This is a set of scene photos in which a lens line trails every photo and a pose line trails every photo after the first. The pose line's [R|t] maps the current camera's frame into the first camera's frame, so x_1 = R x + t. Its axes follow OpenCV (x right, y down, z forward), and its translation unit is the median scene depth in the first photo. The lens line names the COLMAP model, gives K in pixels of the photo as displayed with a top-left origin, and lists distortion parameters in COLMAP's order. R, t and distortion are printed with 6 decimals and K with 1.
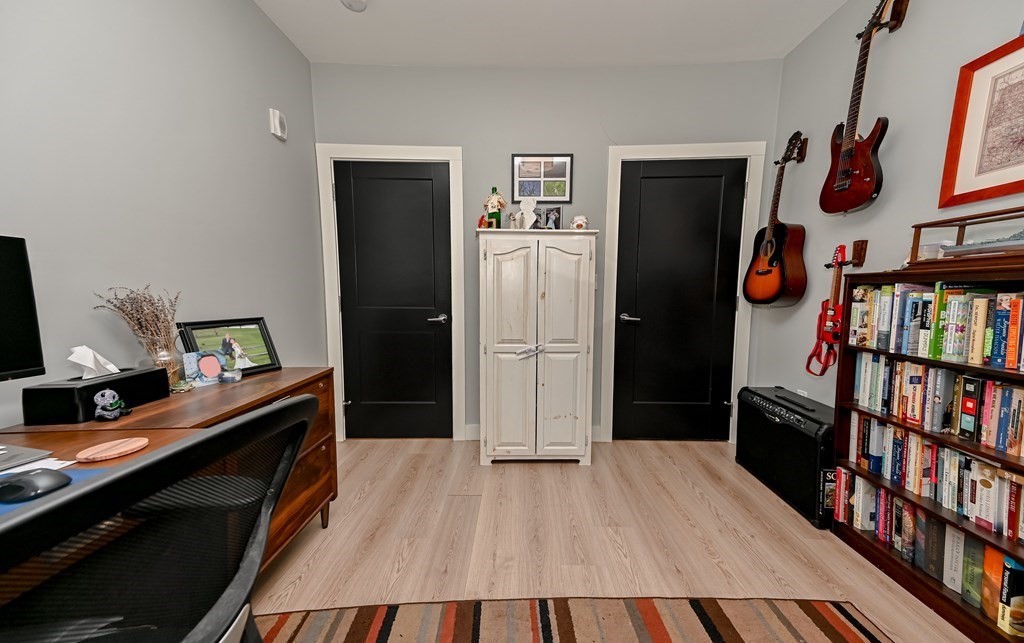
lens RADIAL K [[392.7, 0, 514.5], [0, 392.7, 327.7], [0, 0, 1]] dist [0.001187, 0.000134]
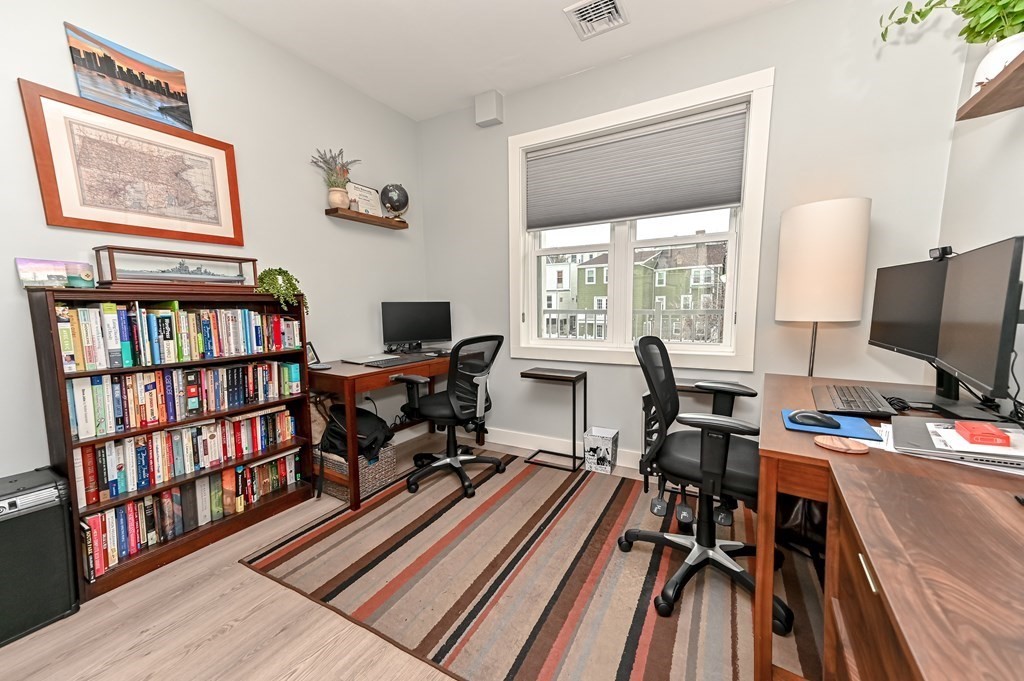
lens RADIAL K [[395.3, 0, 512.7], [0, 395.3, 339.3], [0, 0, 1]] dist [0.020939, -0.000038]
pose [[-0.877899, -0.028140, 0.478018, -0.455805], [0.058925, 0.984336, 0.166164, -0.133999], [-0.475206, 0.174042, -0.862490, 1.481796]]
